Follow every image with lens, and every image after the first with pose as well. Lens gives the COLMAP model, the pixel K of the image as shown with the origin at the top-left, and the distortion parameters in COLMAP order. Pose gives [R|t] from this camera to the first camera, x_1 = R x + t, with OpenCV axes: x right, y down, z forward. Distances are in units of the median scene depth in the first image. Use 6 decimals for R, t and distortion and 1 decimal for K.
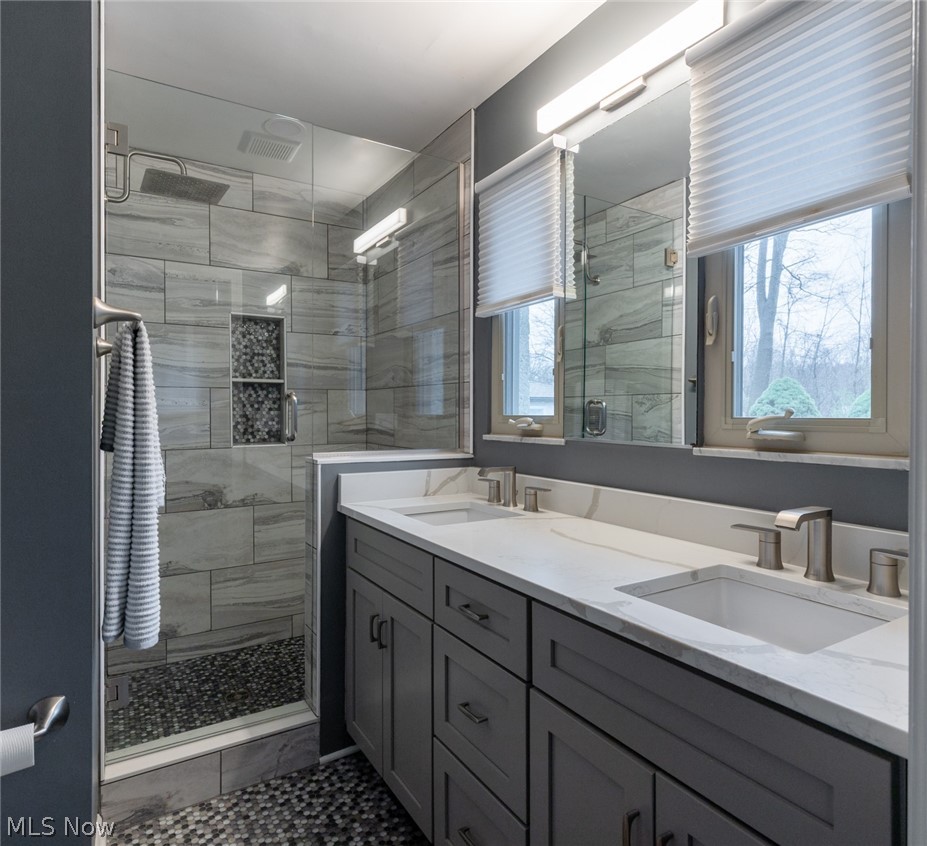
lens RADIAL K [[572.4, 0, 463.5], [0, 572.4, 419.2], [0, 0, 1]] dist [0.004297, 0.001126]
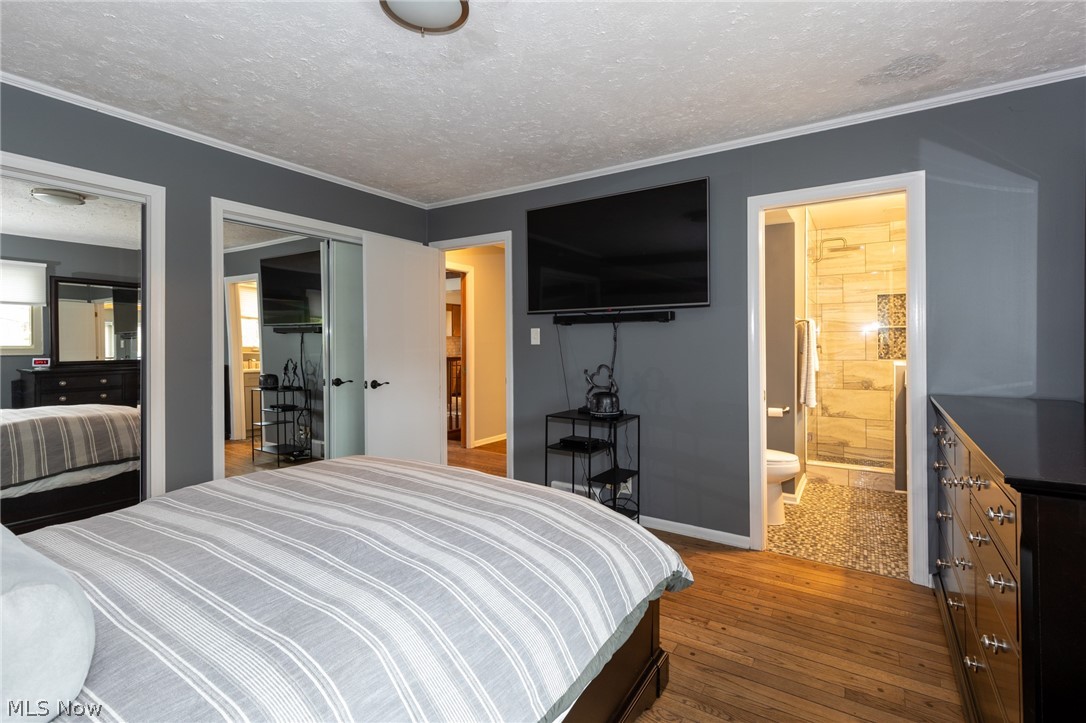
lens RADIAL K [[485.7, 0, 544.7], [0, 485.7, 351.6], [0, 0, 1]] dist [-0.000326, -0.000224]
pose [[0.418982, 0.005569, -0.907978, 0.672116], [-0.003907, 0.999983, 0.004331, 0.015093], [0.907986, 0.001733, 0.418996, -0.801761]]
